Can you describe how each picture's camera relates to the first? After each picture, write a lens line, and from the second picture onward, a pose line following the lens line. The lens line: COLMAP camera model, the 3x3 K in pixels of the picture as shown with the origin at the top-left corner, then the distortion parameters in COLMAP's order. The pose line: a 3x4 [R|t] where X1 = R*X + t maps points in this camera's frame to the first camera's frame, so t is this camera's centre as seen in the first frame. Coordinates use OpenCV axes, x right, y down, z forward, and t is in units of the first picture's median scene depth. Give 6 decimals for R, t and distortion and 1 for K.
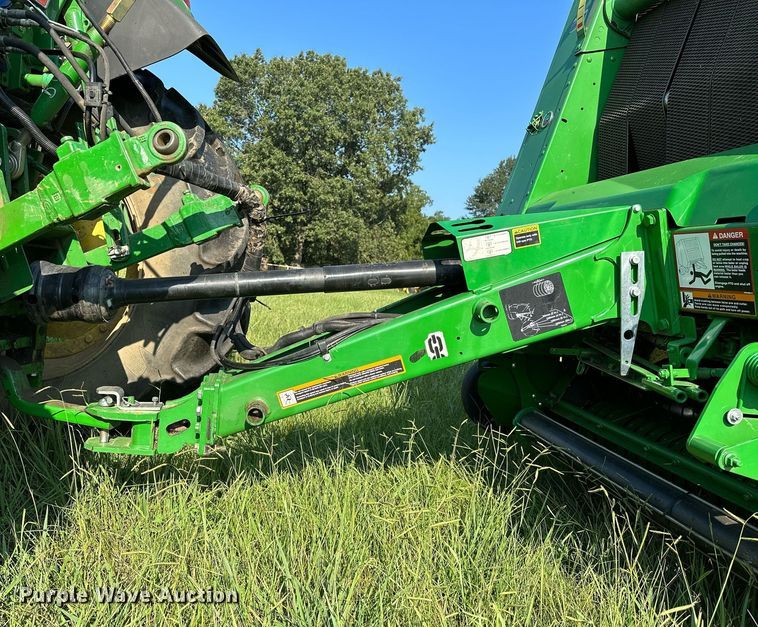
lens RADIAL K [[575.1, 0, 336.2], [0, 575.1, 316.4], [0, 0, 1]] dist [0.049087, -0.047919]
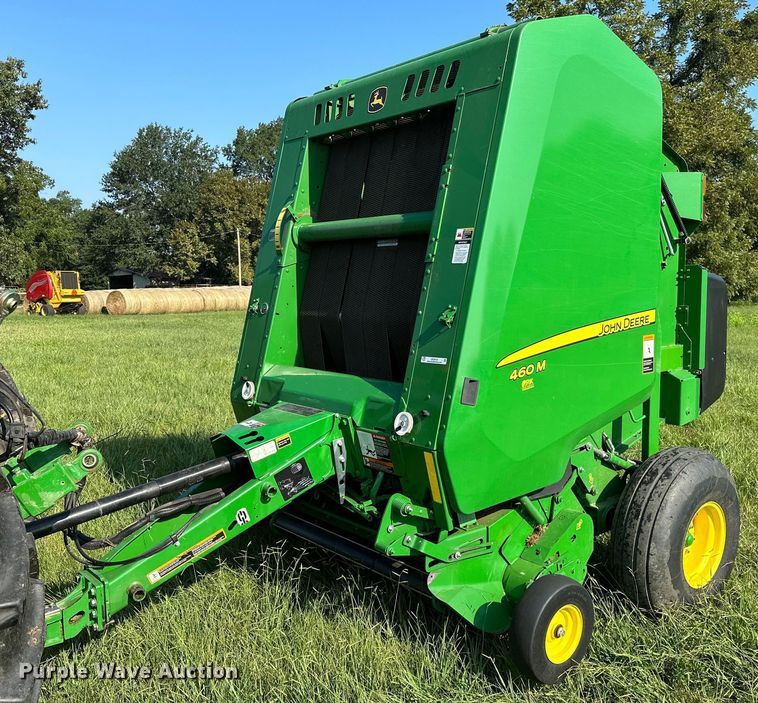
lens RADIAL K [[726.0, 0, 399.8], [0, 726.0, 347.6], [0, 0, 1]] dist [0.050165, 0.000000]
pose [[0.825219, -0.146452, 0.545496, -0.520073], [0.123677, 0.989214, 0.078482, -0.532144], [-0.551106, 0.002701, 0.834431, -0.988411]]
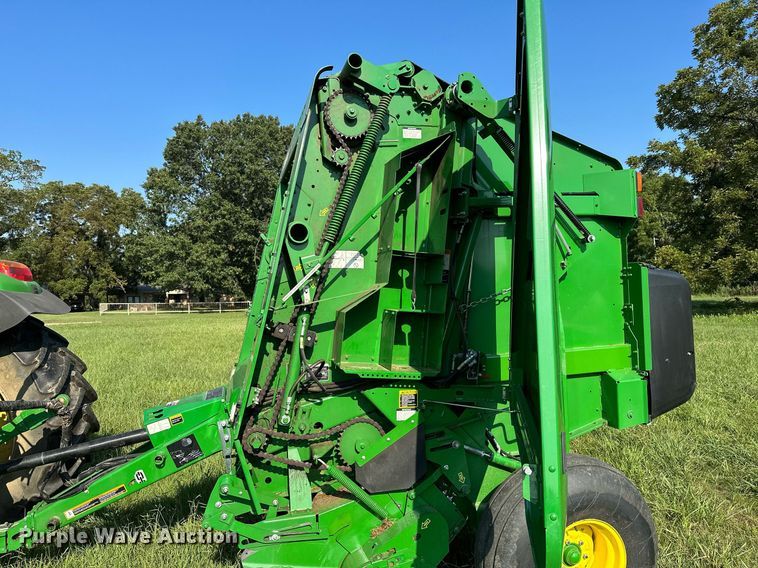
lens RADIAL K [[528.4, 0, 378.4], [0, 528.4, 286.5], [0, 0, 1]] dist [0.024626, -0.035182]
pose [[0.982381, -0.127969, 0.136204, 0.852716], [0.138623, 0.987739, -0.071806, -0.376655], [-0.125345, 0.089422, 0.988075, -1.100080]]
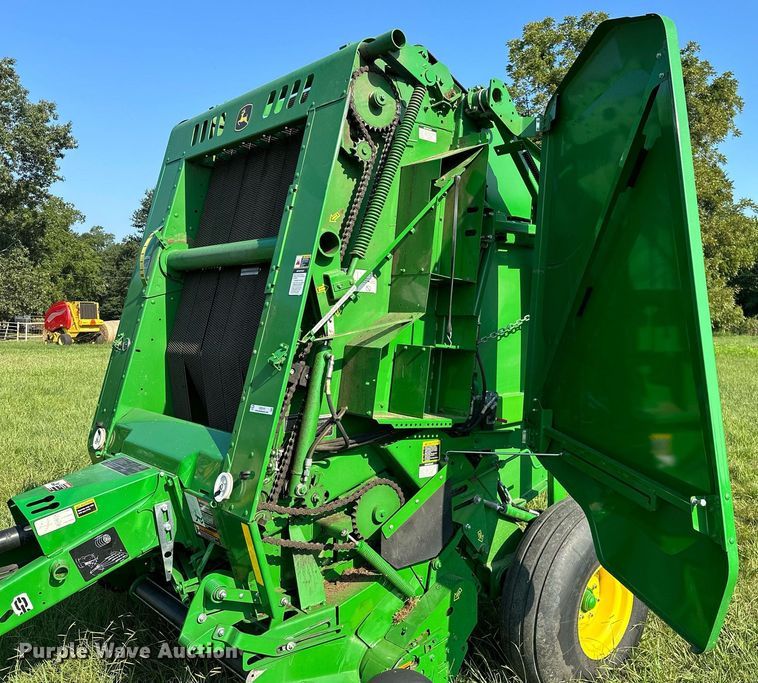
lens RADIAL K [[676.1, 0, 478.3], [0, 676.1, 313.4], [0, 0, 1]] dist [0.031100, -0.047051]
pose [[0.777733, -0.093347, 0.621625, 0.083313], [0.119479, 0.992837, -0.000394, -0.489114], [-0.617135, 0.074577, 0.783315, -0.931574]]
